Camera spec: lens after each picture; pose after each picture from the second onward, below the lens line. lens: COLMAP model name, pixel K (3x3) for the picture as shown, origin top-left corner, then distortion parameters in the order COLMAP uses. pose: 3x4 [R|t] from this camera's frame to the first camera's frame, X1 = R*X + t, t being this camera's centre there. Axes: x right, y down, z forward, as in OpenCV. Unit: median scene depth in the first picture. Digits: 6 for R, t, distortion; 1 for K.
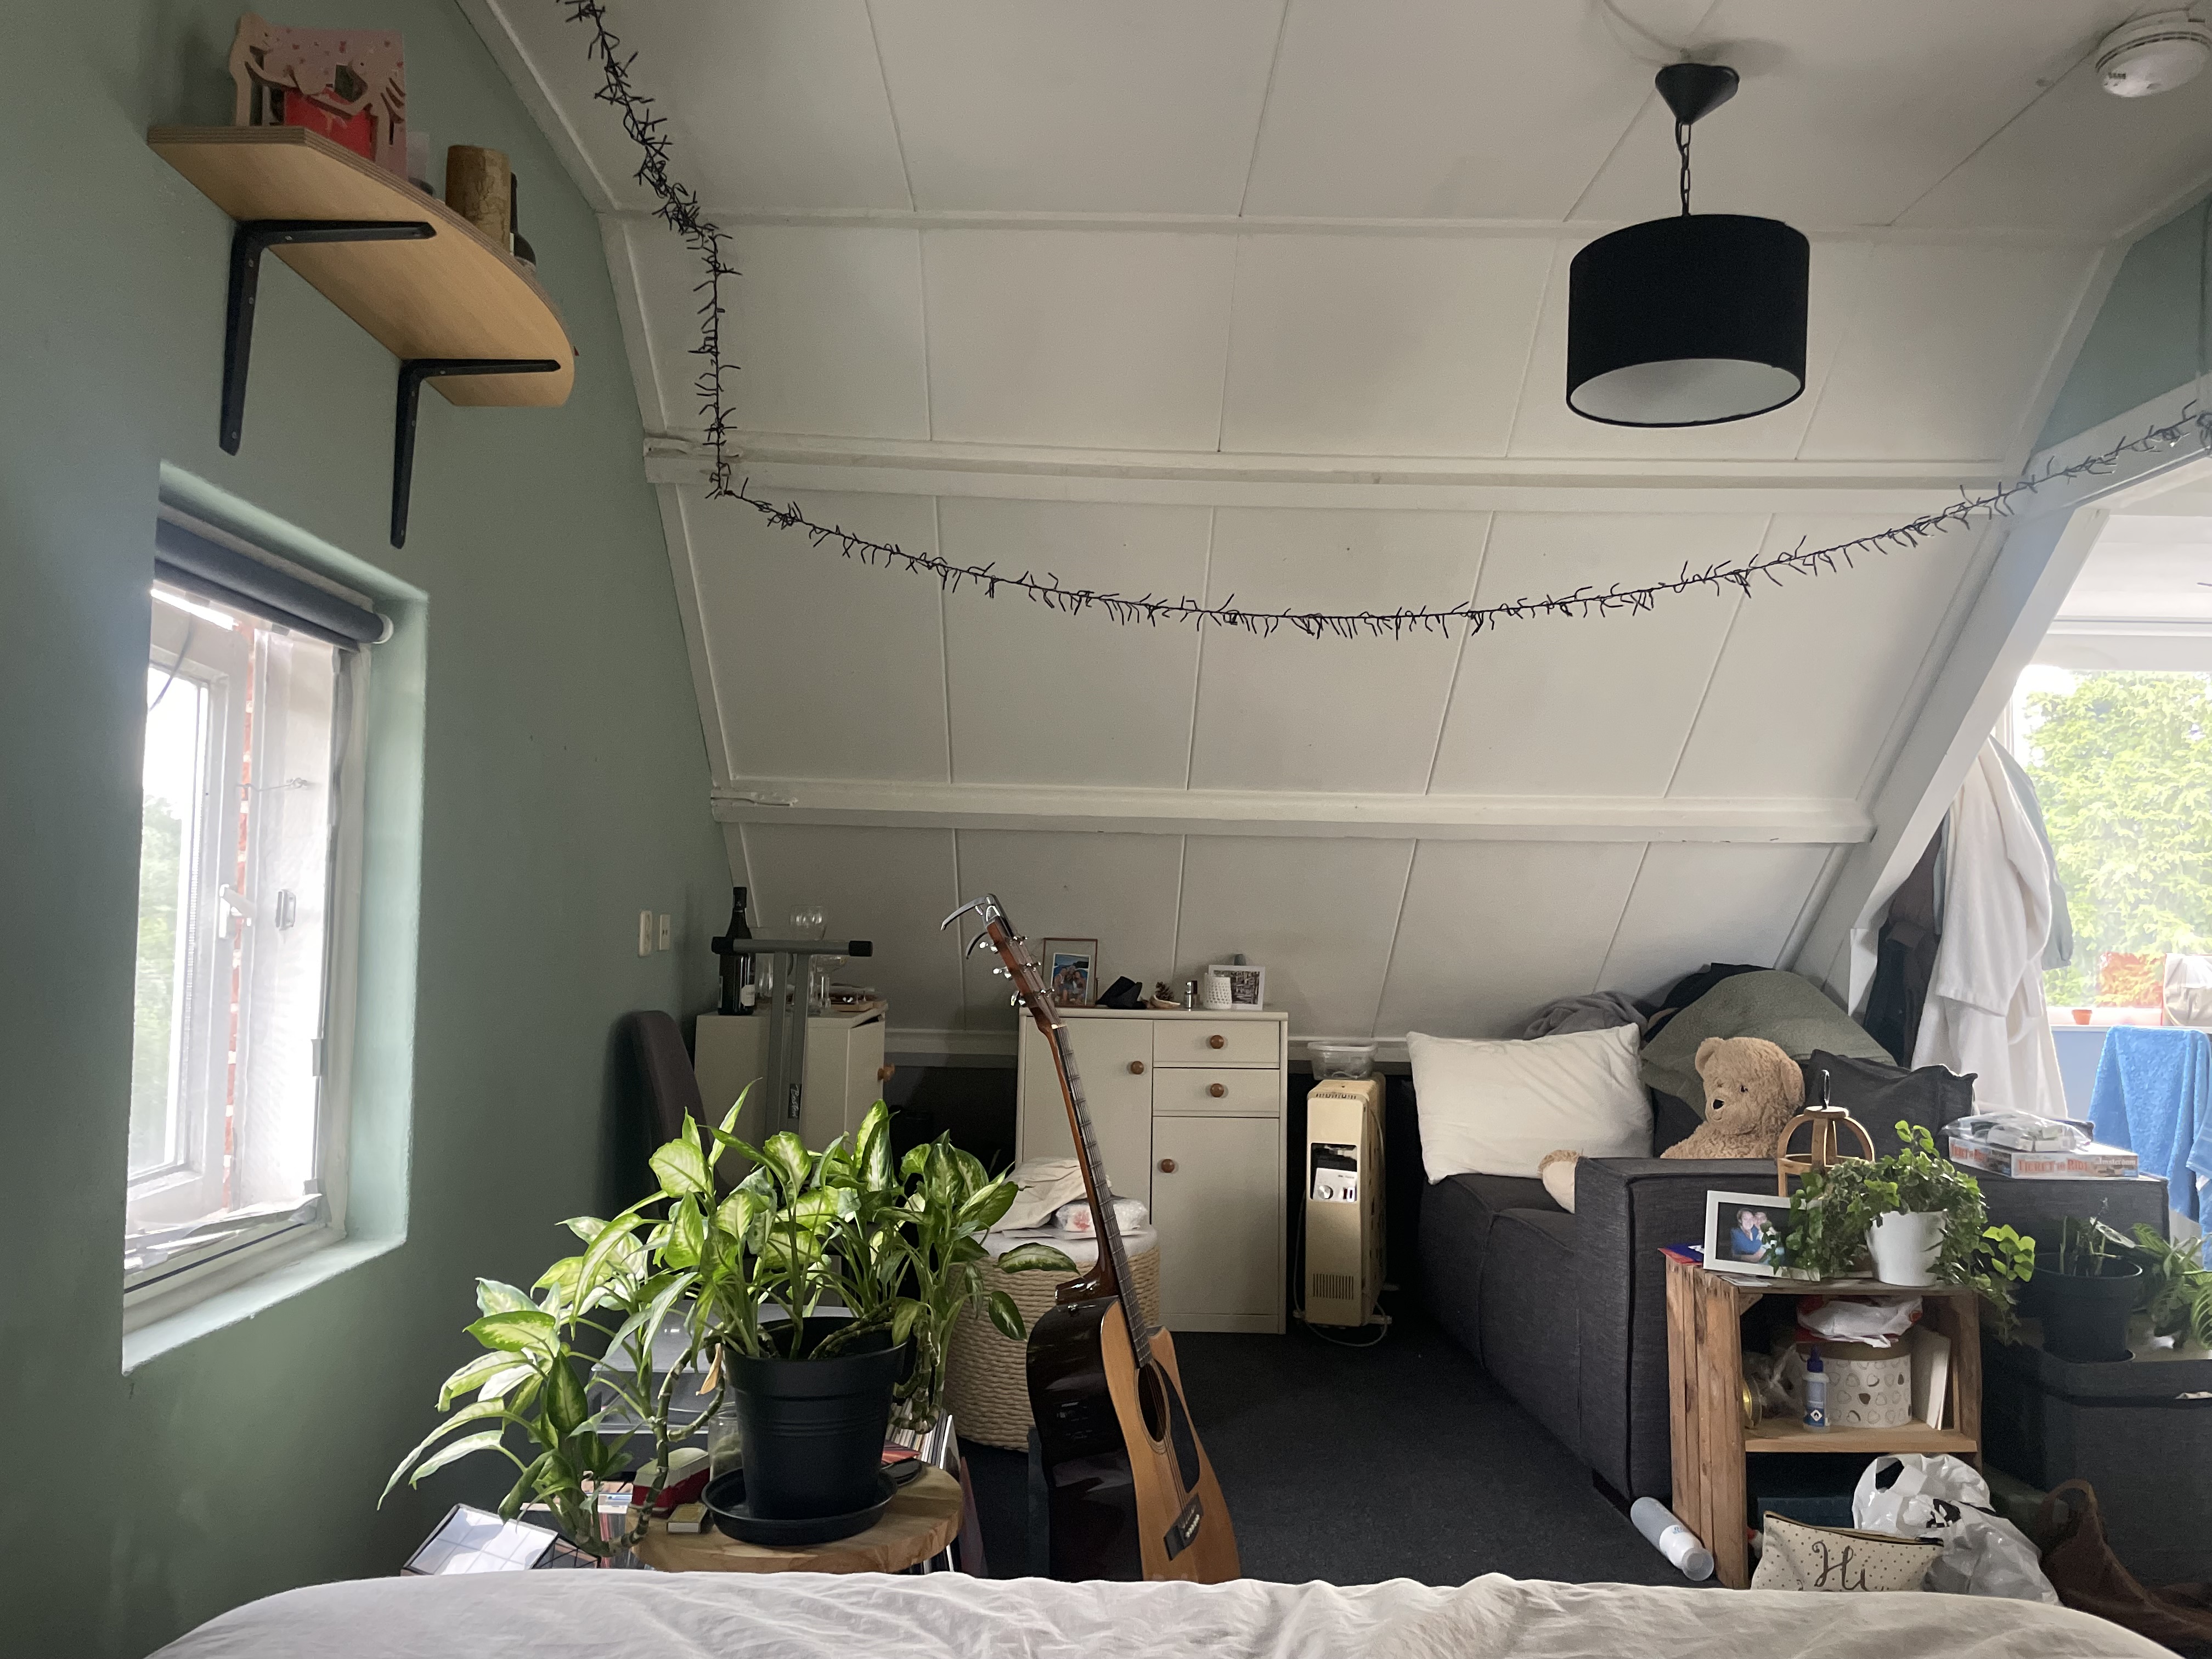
lens RADIAL K [[1707.1, 0, 1099.1], [0, 1707.1, 826.9], [0, 0, 1]] dist [-0.002464, -0.011860]
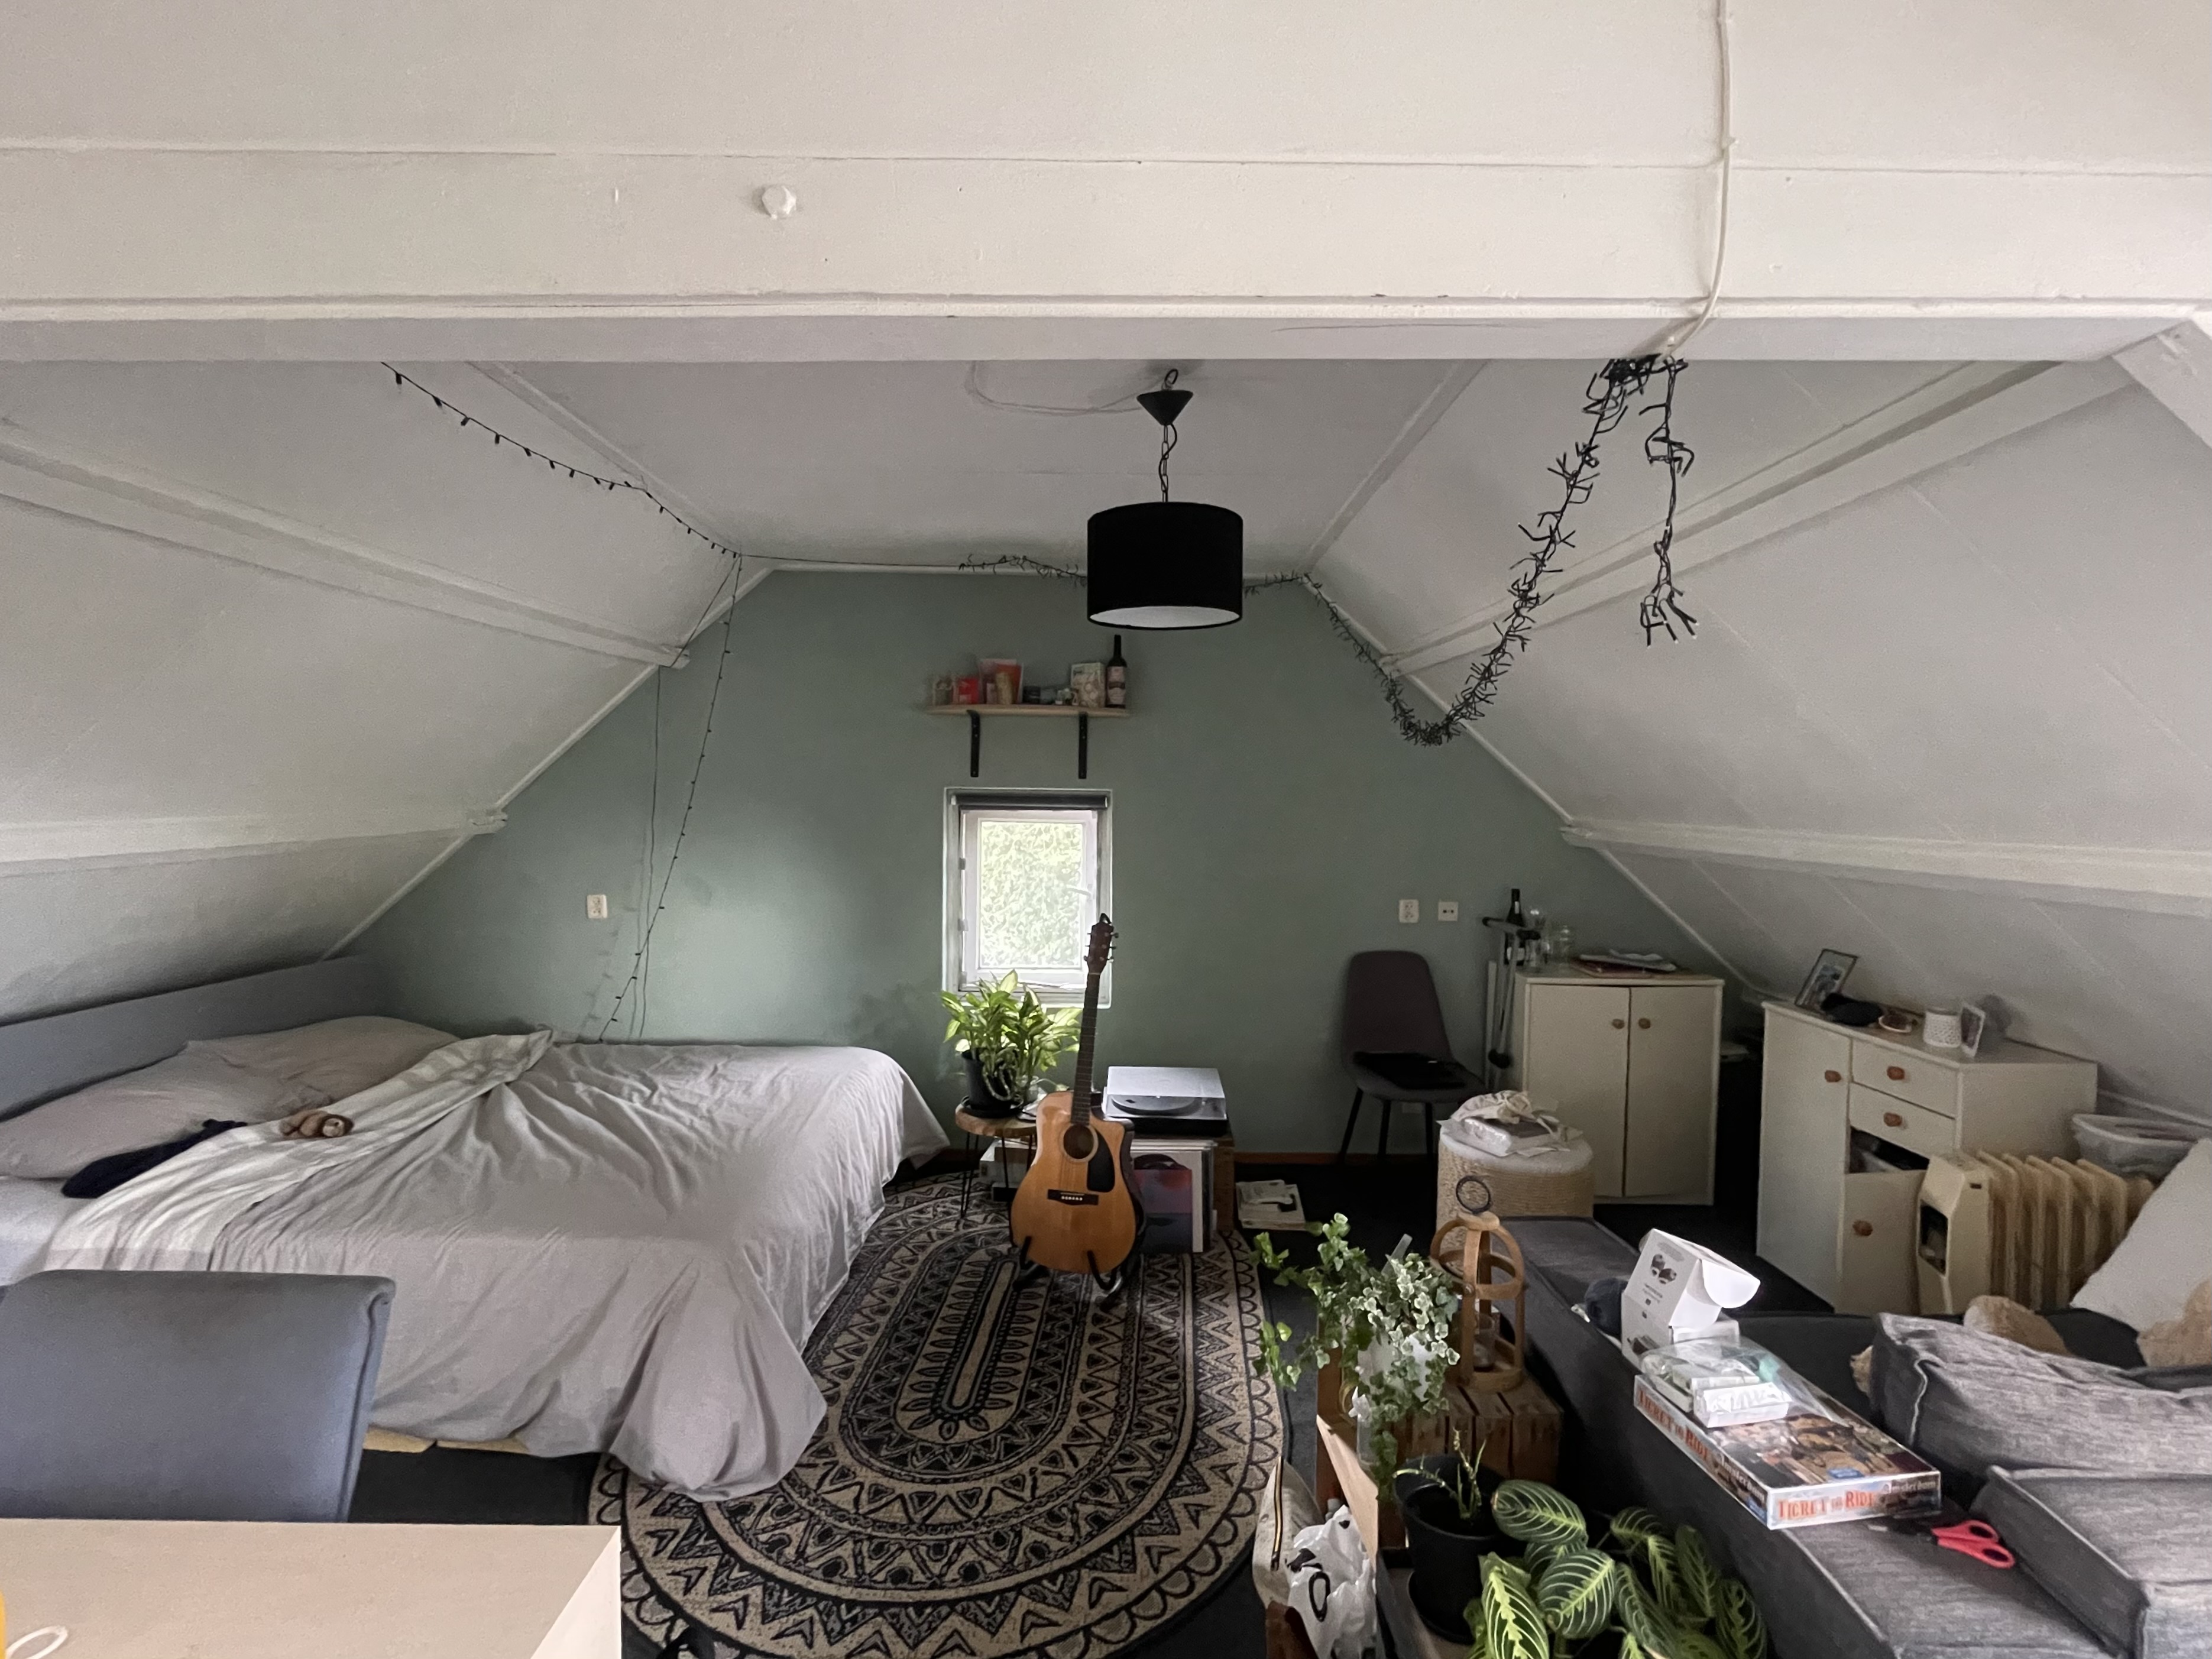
lens RADIAL K [[946.2, 0, 1096.0], [0, 946.2, 827.3], [0, 0, 1]] dist [-0.000649, -0.000456]
pose [[-0.030764, 0.008987, -0.999486, 0.822455], [0.039688, 0.999182, 0.007762, -0.055687], [0.998738, -0.039428, -0.031096, 0.696565]]
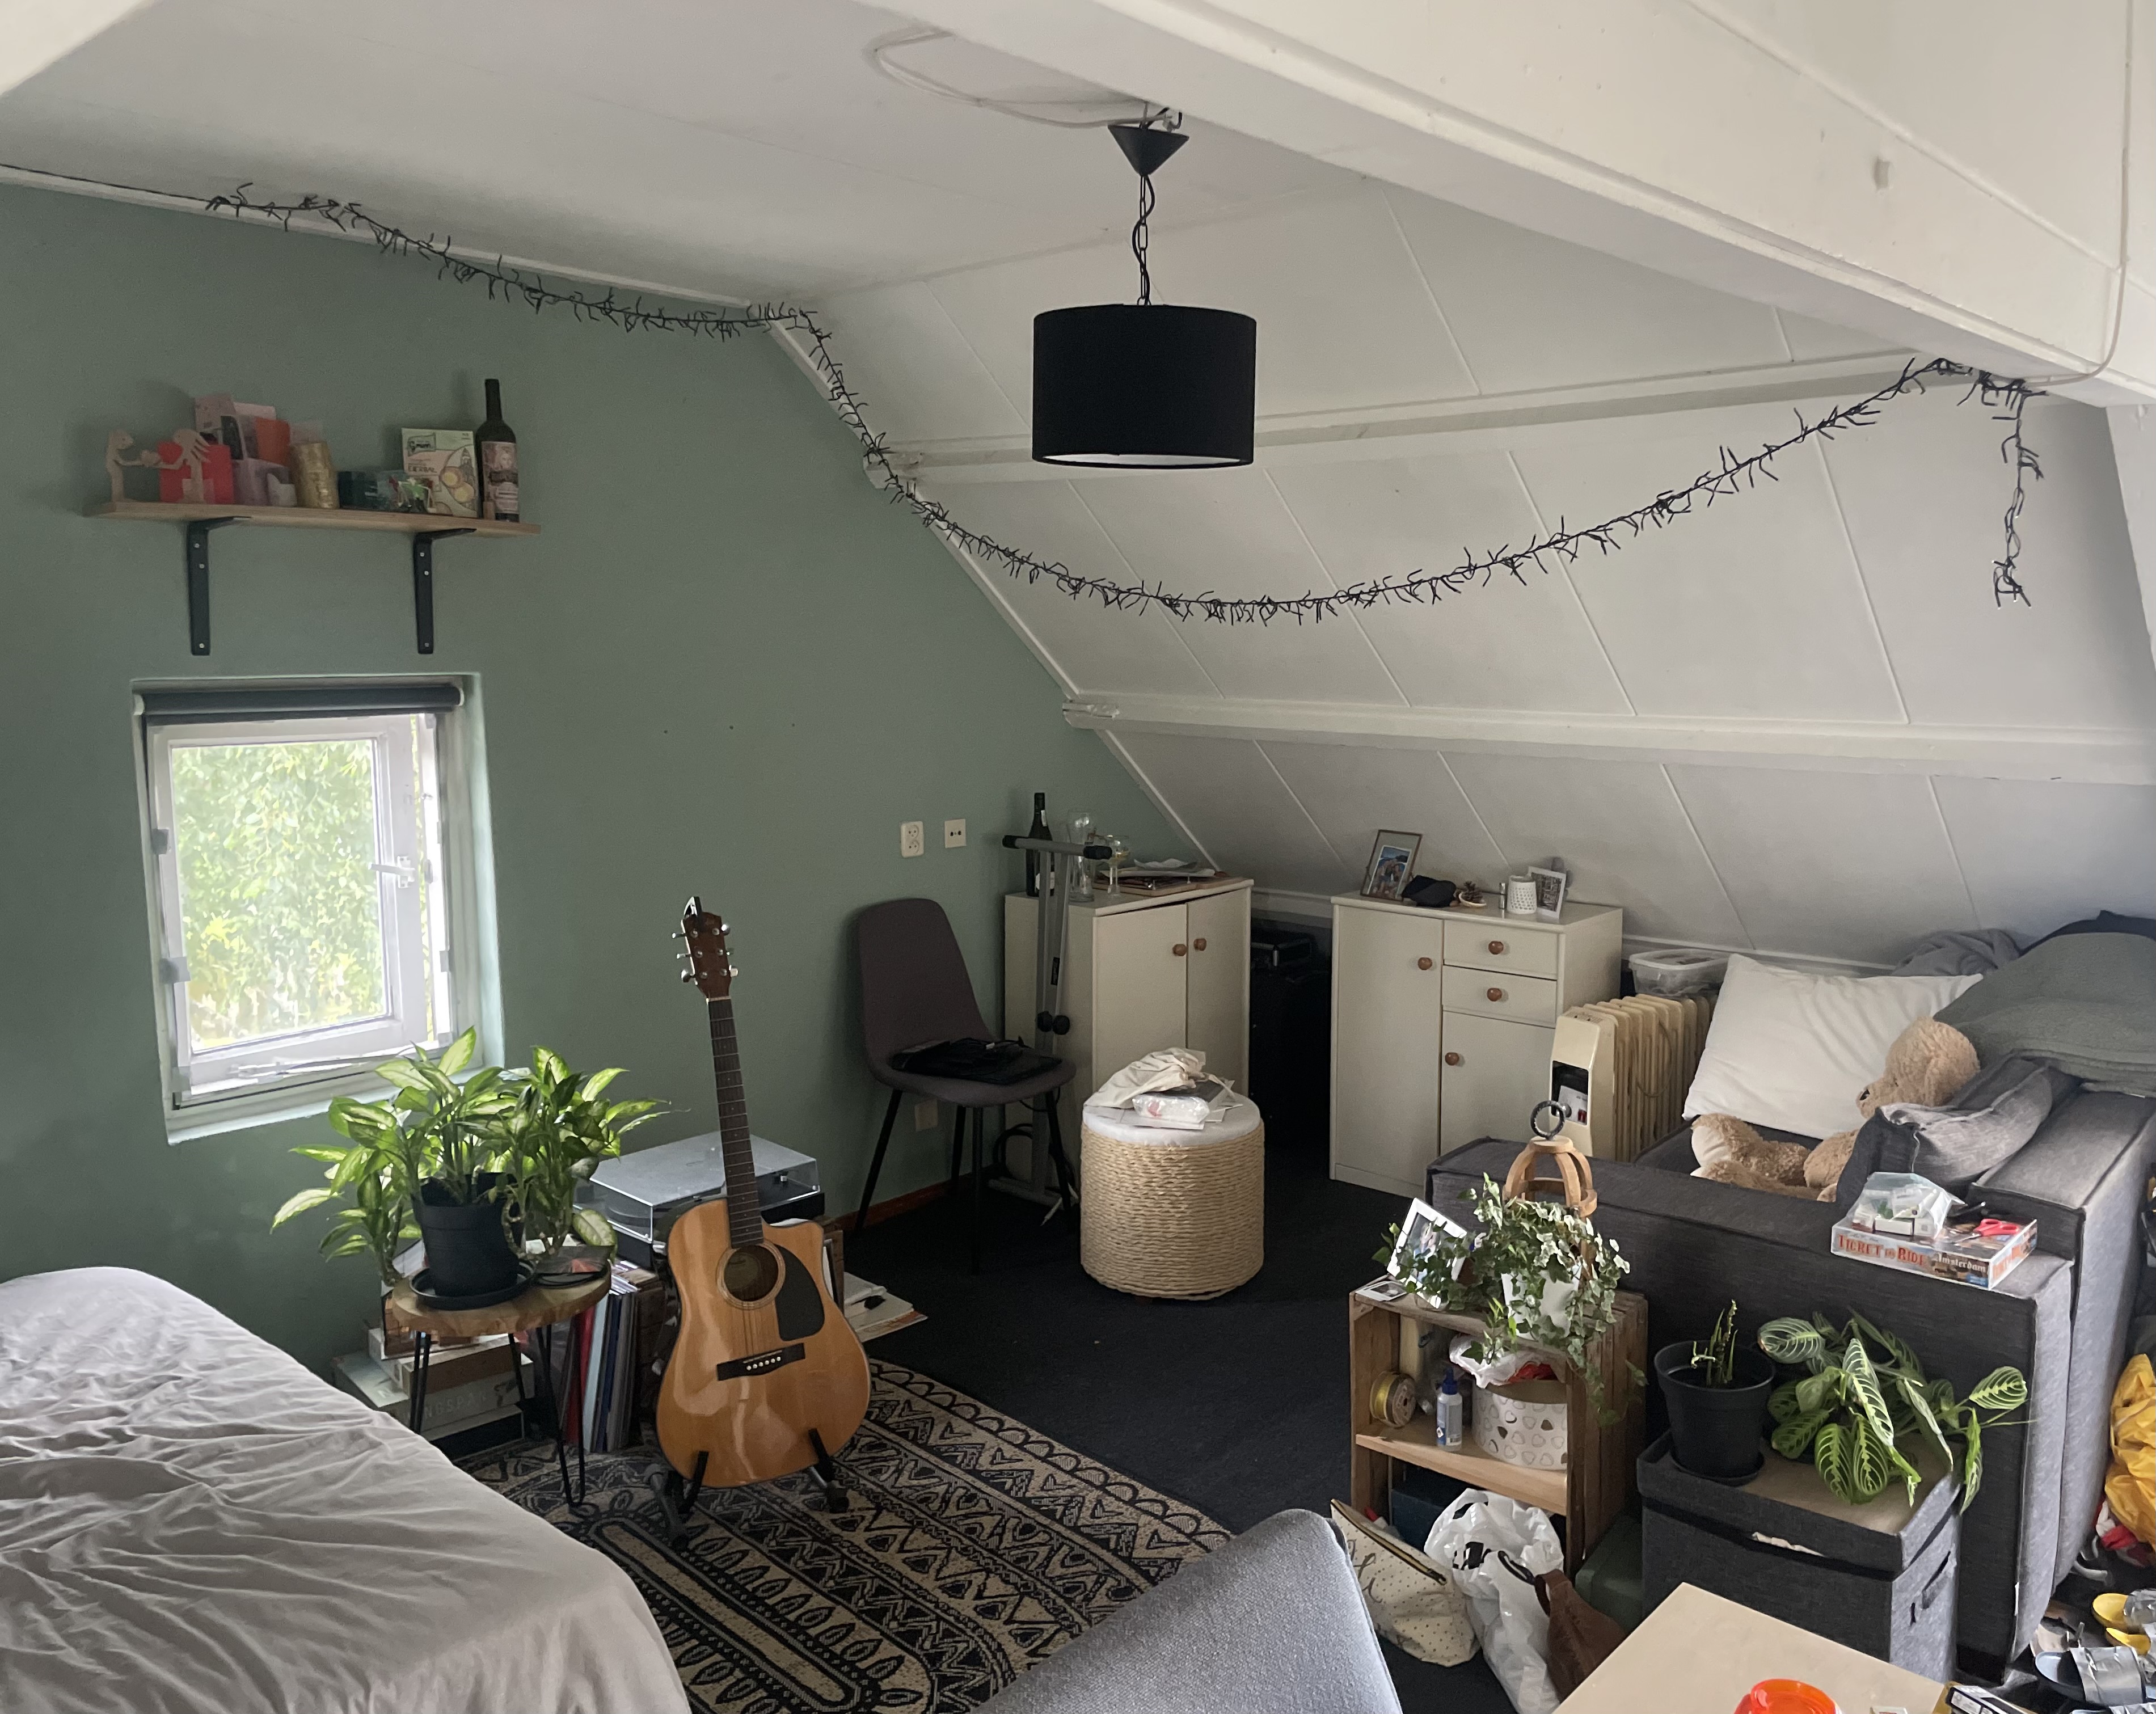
lens RADIAL K [[1769.4, 0, 1083.4], [0, 1769.4, 849.7], [0, 0, 1]] dist [0.073510, -0.012930]
pose [[0.738866, 0.065986, -0.670614, 0.747738], [0.052690, 0.986489, 0.155121, -0.134688], [0.671790, -0.149948, 0.725406, 0.109404]]
